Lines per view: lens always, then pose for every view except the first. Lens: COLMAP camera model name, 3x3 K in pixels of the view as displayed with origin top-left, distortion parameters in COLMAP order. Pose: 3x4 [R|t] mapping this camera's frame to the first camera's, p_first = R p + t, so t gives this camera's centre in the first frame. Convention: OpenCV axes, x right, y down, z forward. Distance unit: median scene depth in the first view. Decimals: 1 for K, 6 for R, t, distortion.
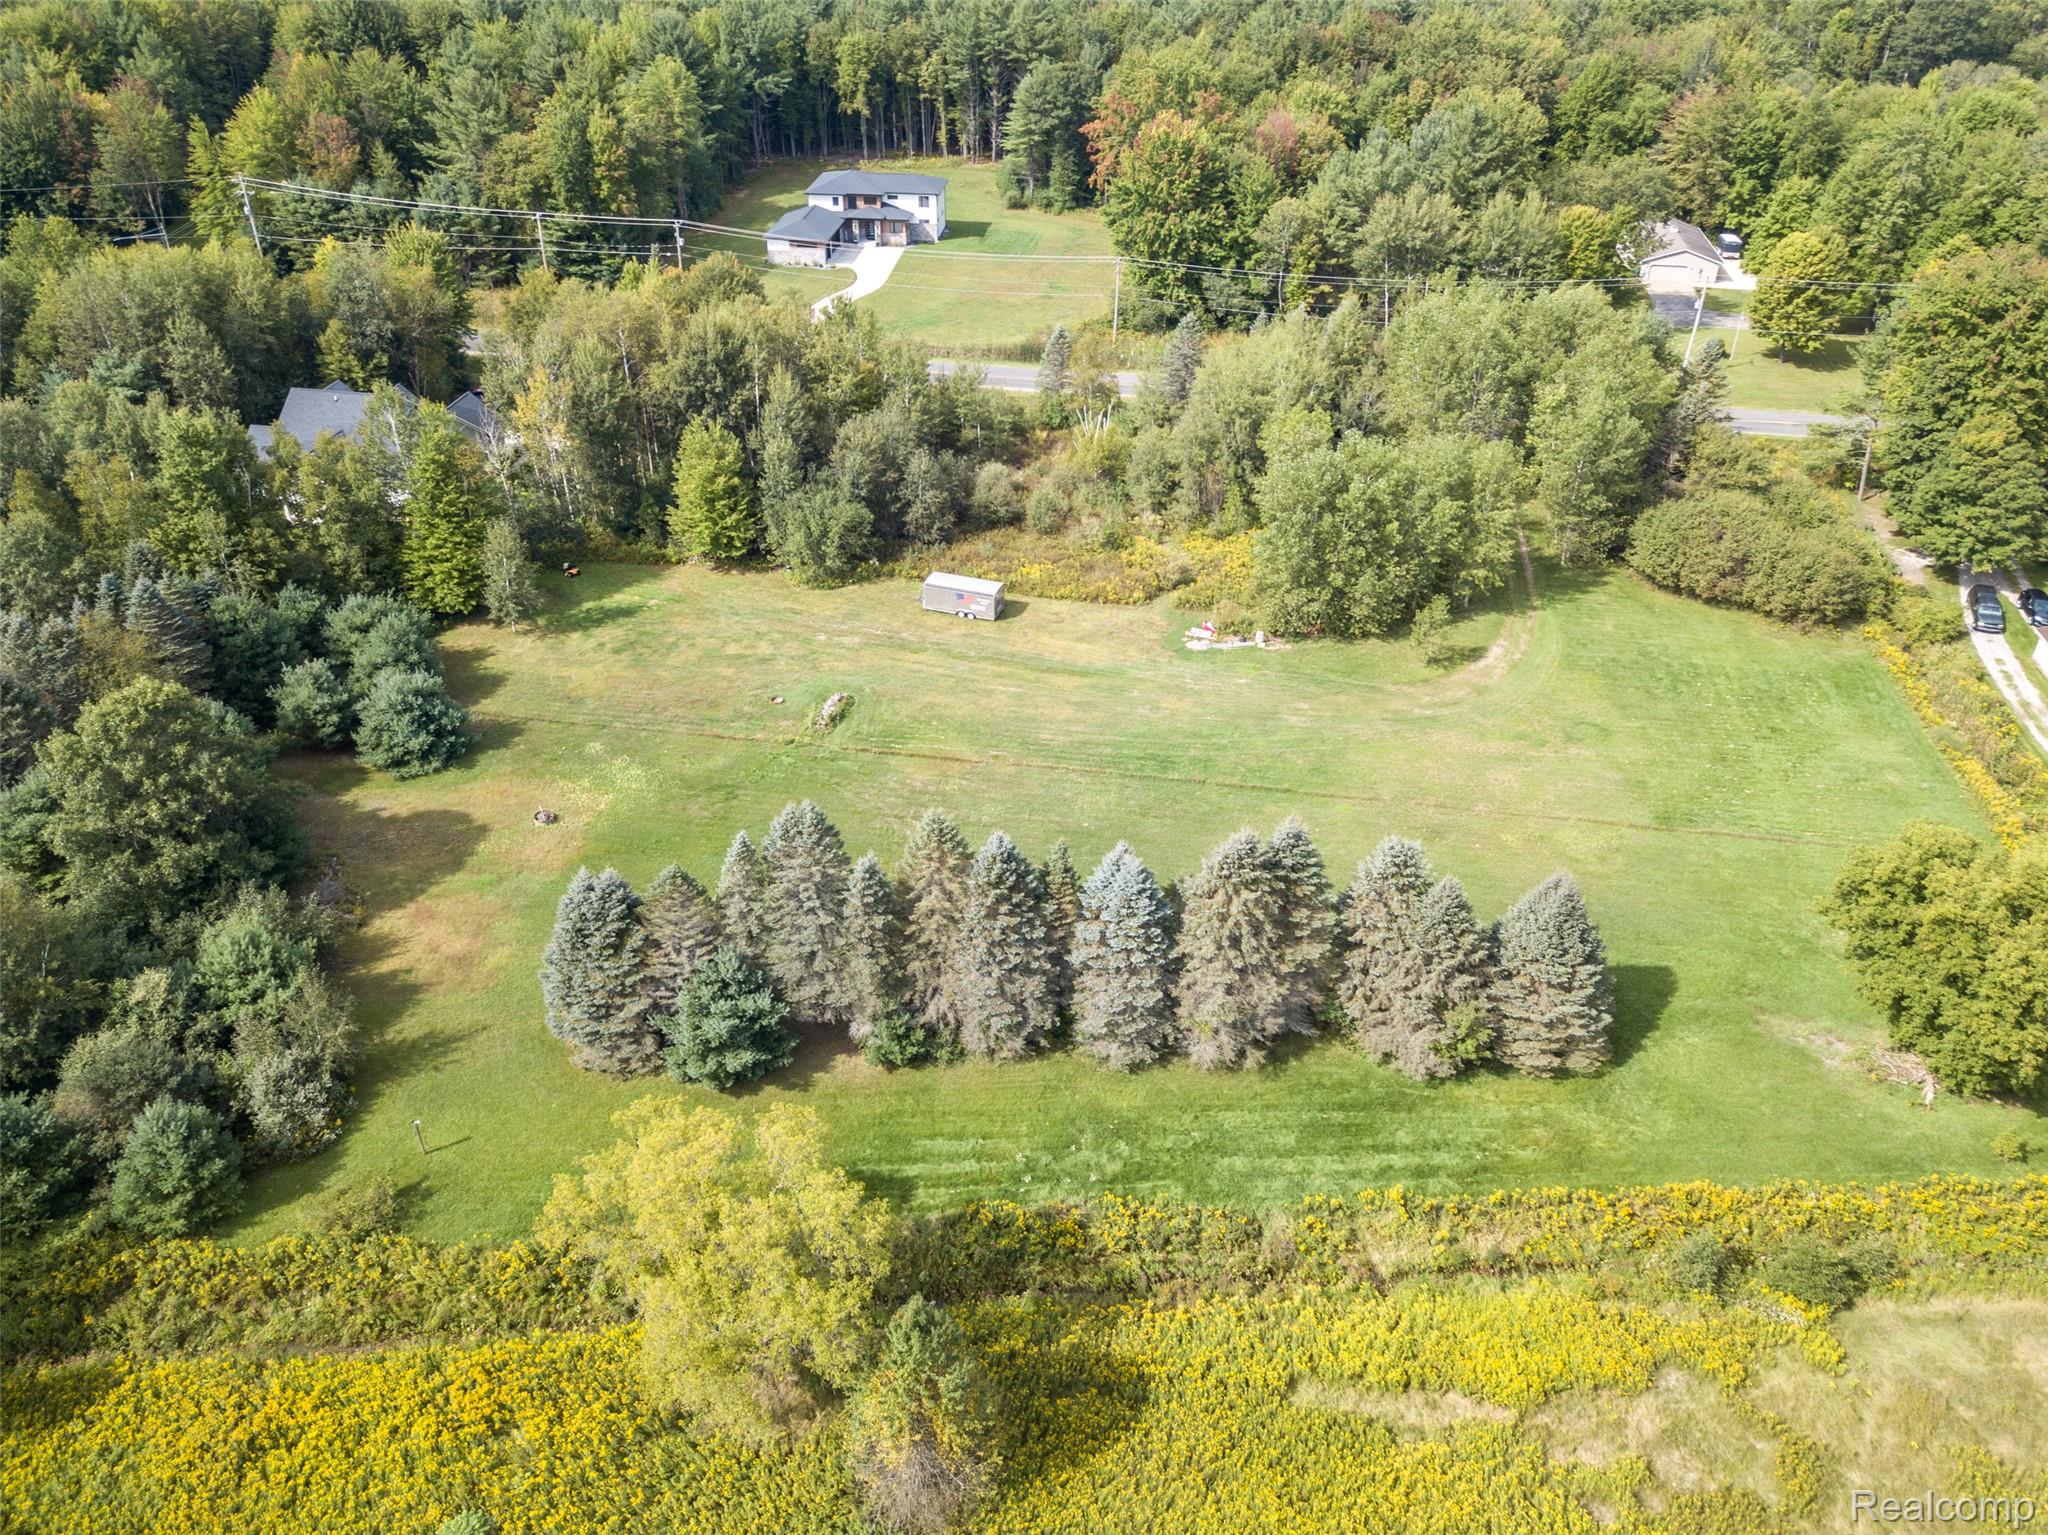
lens RADIAL K [[1580.9, 0, 1030.7], [0, 1580.9, 742.9], [0, 0, 1]] dist [0.025805, 0.011683]
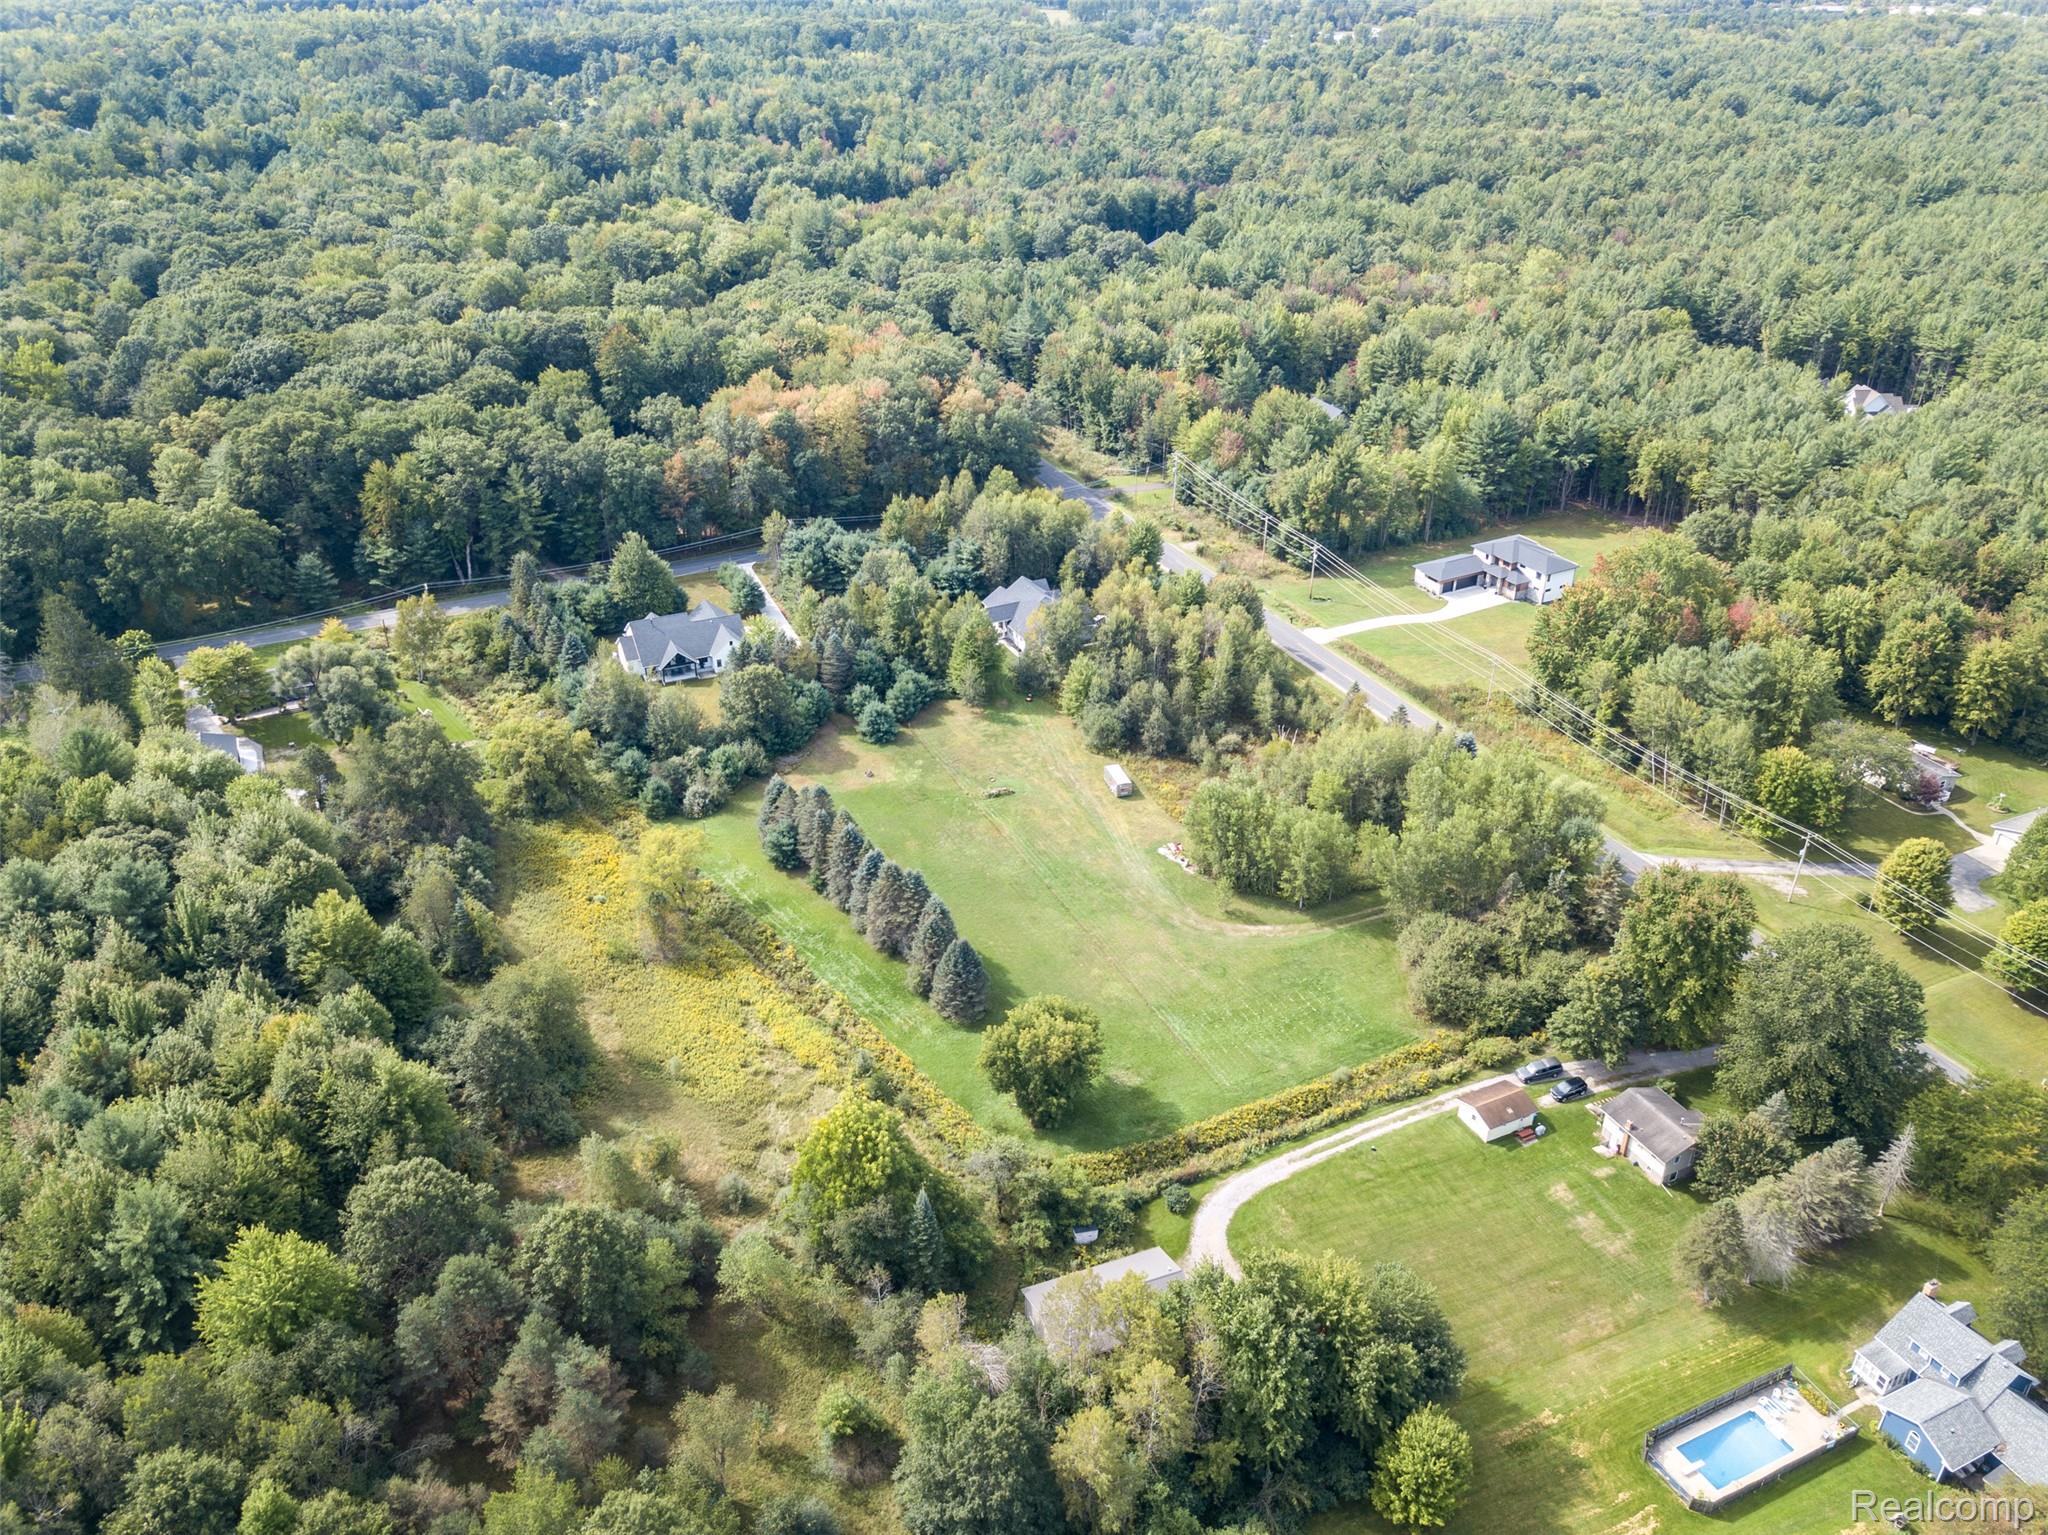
lens RADIAL K [[1580.9, 0, 1030.7], [0, 1580.9, 742.9], [0, 0, 1]] dist [0.025805, 0.011683]
pose [[0.574602, 0.388940, -0.720110, 1.237874], [-0.431891, 0.891479, 0.136878, -0.341879], [0.695200, 0.232359, 0.680225, -0.401222]]
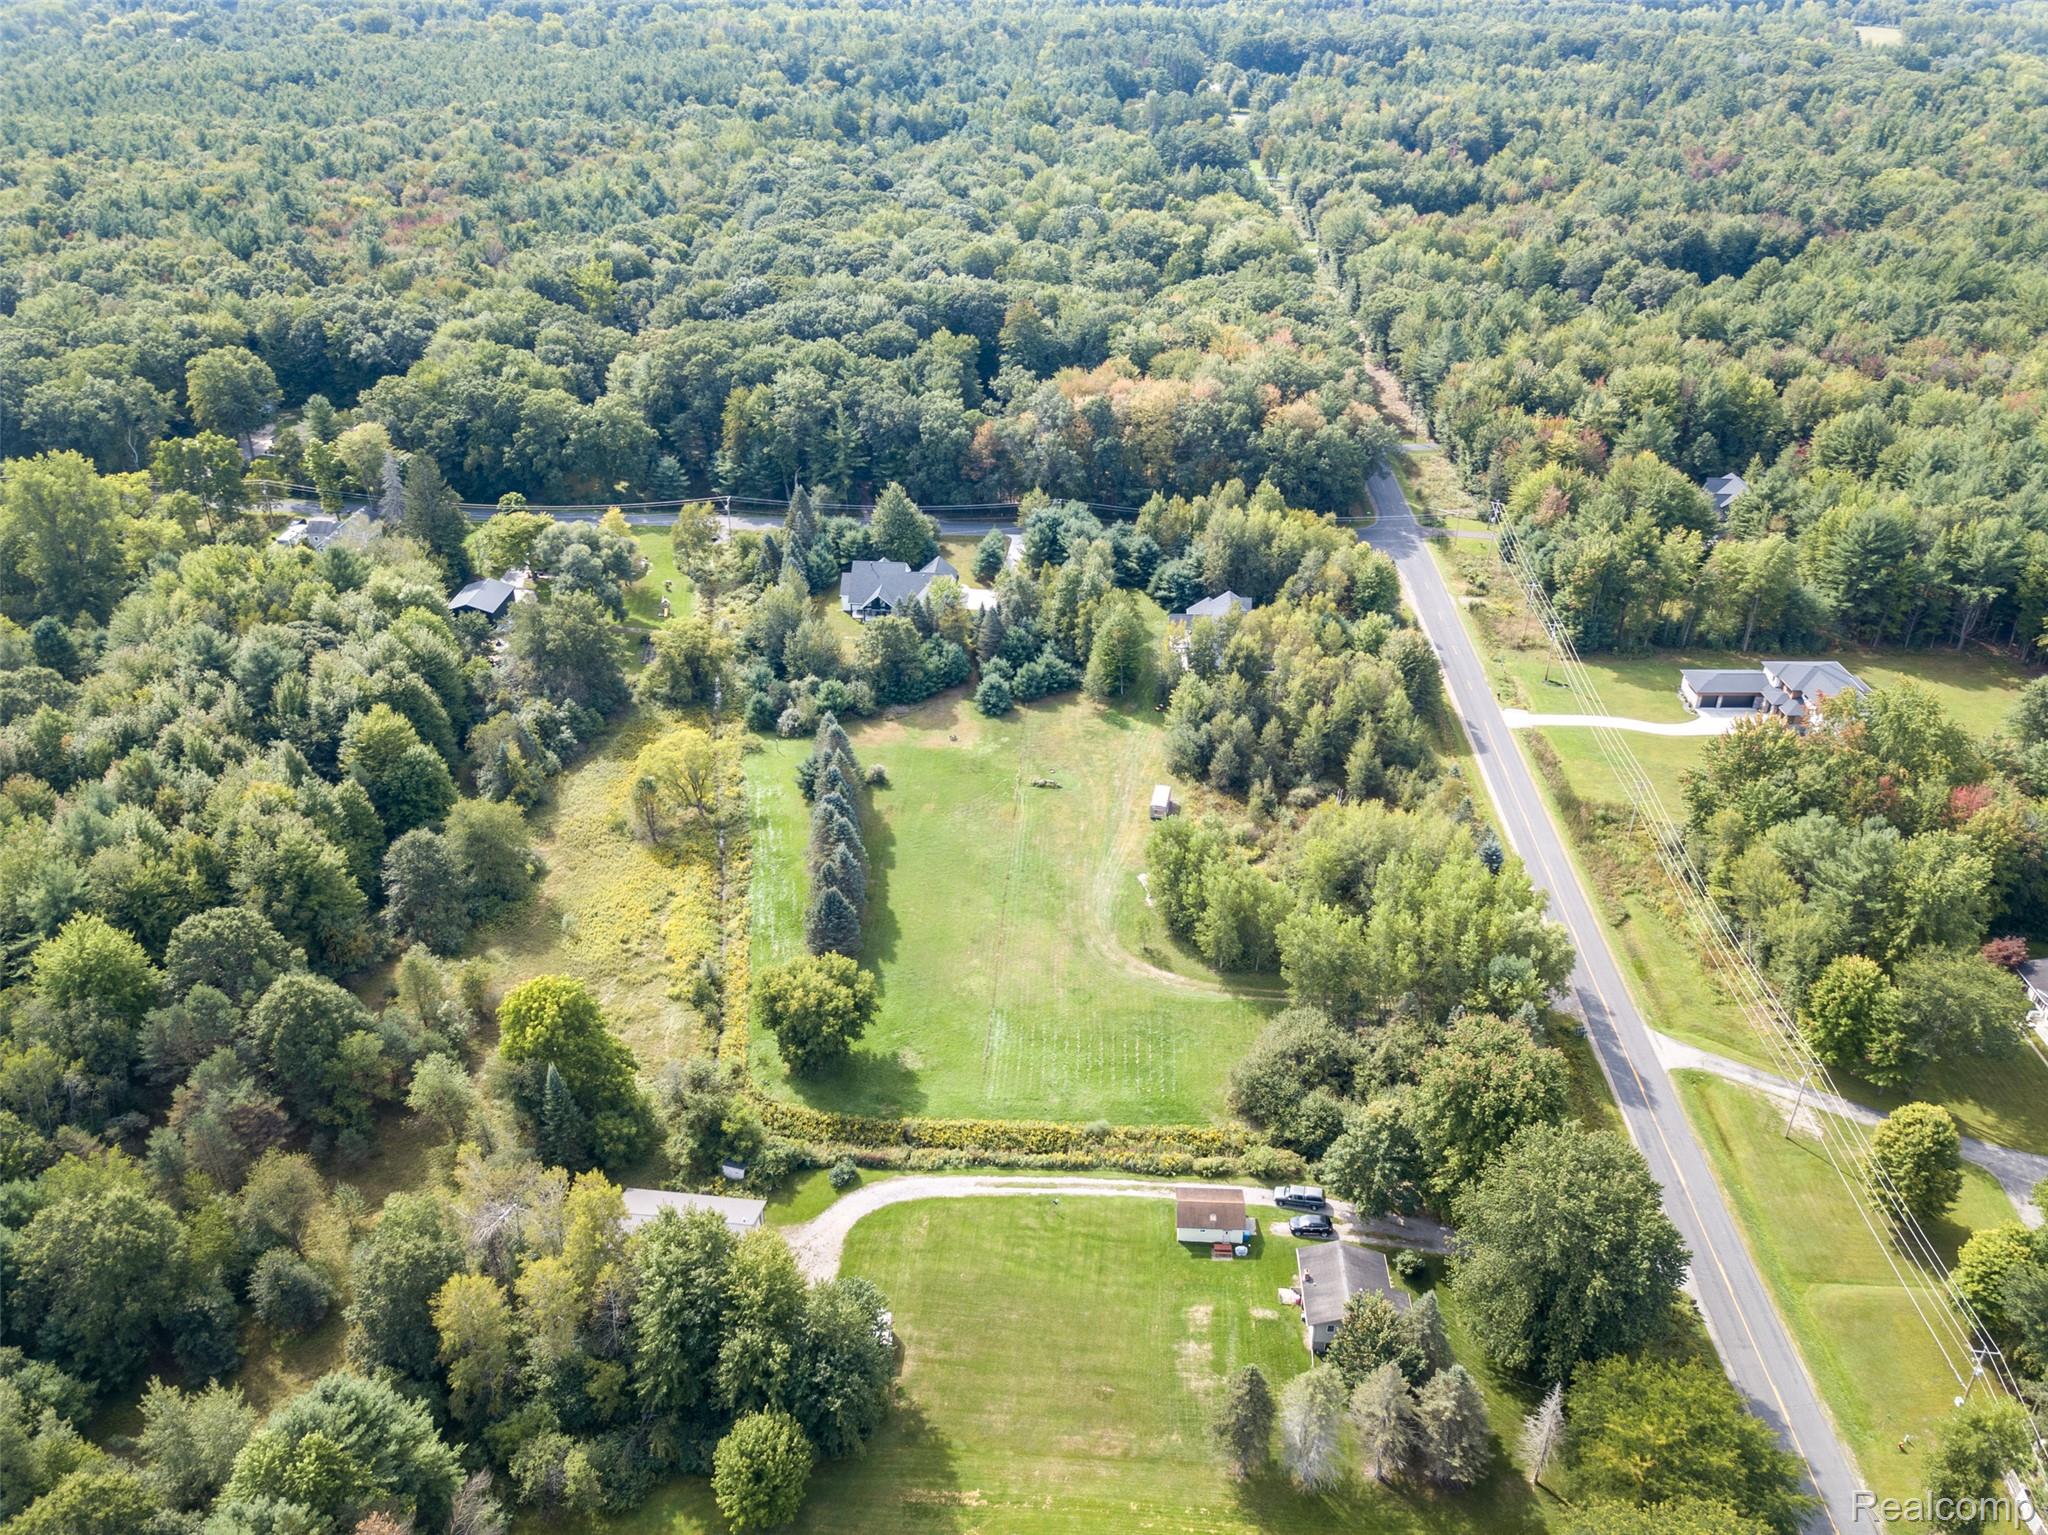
lens RADIAL K [[1580.9, 0, 1030.7], [0, 1580.9, 742.9], [0, 0, 1]] dist [0.025805, 0.011683]
pose [[0.111902, 0.472138, -0.874393, 1.519783], [-0.530630, 0.772358, 0.349135, -0.704375], [0.840184, 0.424911, 0.336959, 0.185121]]
